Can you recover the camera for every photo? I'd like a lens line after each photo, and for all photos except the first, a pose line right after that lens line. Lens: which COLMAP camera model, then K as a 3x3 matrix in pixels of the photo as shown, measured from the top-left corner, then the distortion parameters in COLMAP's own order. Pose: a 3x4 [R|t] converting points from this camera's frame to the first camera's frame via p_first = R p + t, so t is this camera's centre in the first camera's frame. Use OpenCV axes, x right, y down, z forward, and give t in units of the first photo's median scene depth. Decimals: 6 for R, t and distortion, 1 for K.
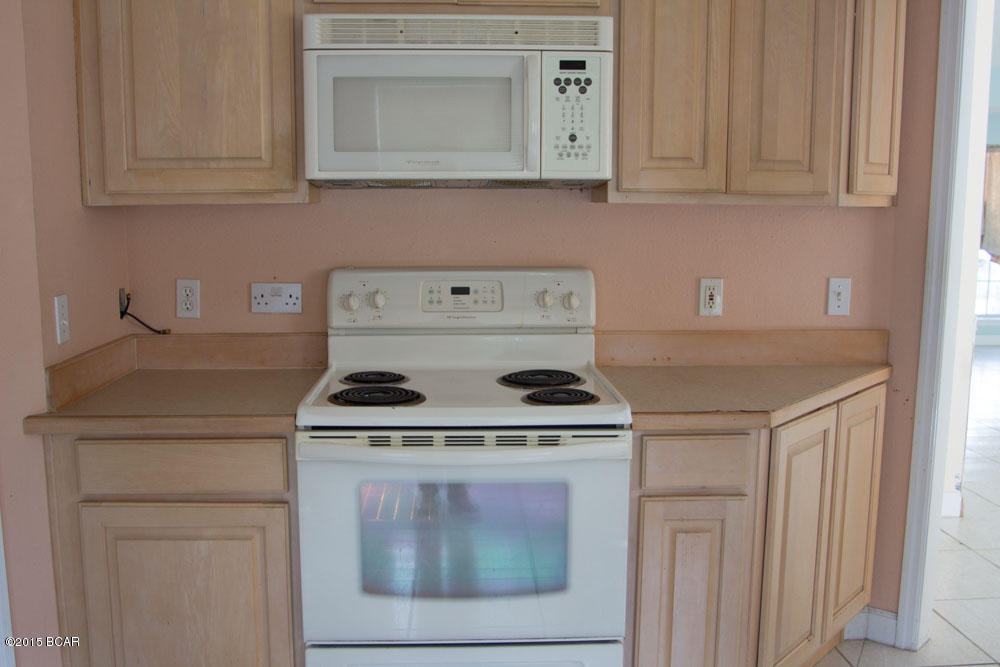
lens RADIAL K [[915.0, 0, 499.5], [0, 915.0, 335.6], [0, 0, 1]] dist [-0.101908, 0.000000]
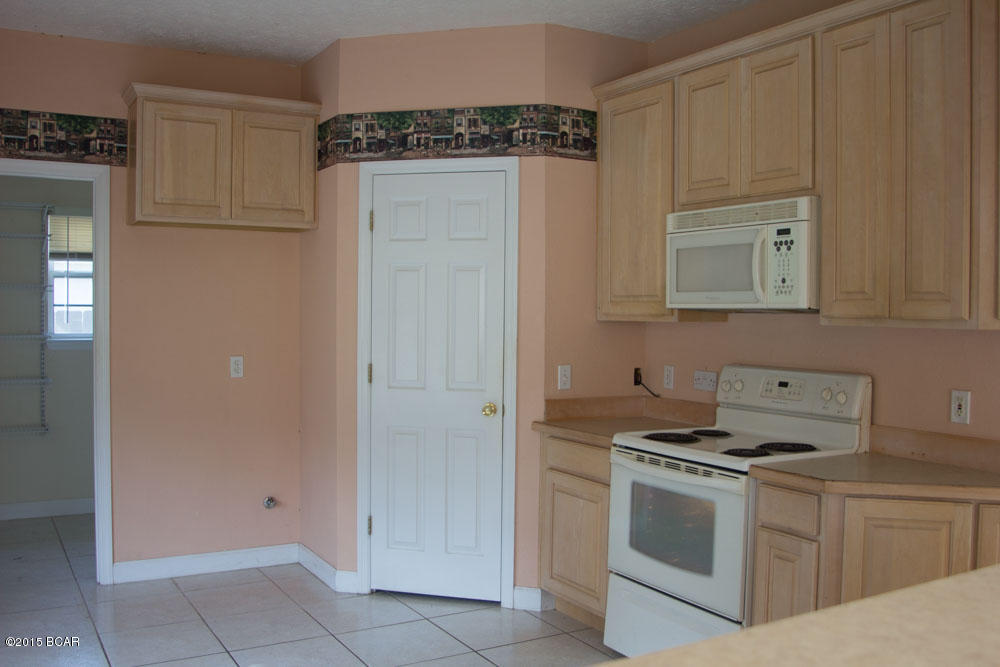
lens RADIAL K [[915.0, 0, 500.6], [0, 915.0, 334.7], [0, 0, 1]] dist [-0.101908, 0.000000]
pose [[0.461597, 0.025804, -0.886714, 1.168611], [-0.134908, 0.989992, -0.041420, -0.008498], [0.876771, 0.138744, 0.460459, -0.062130]]
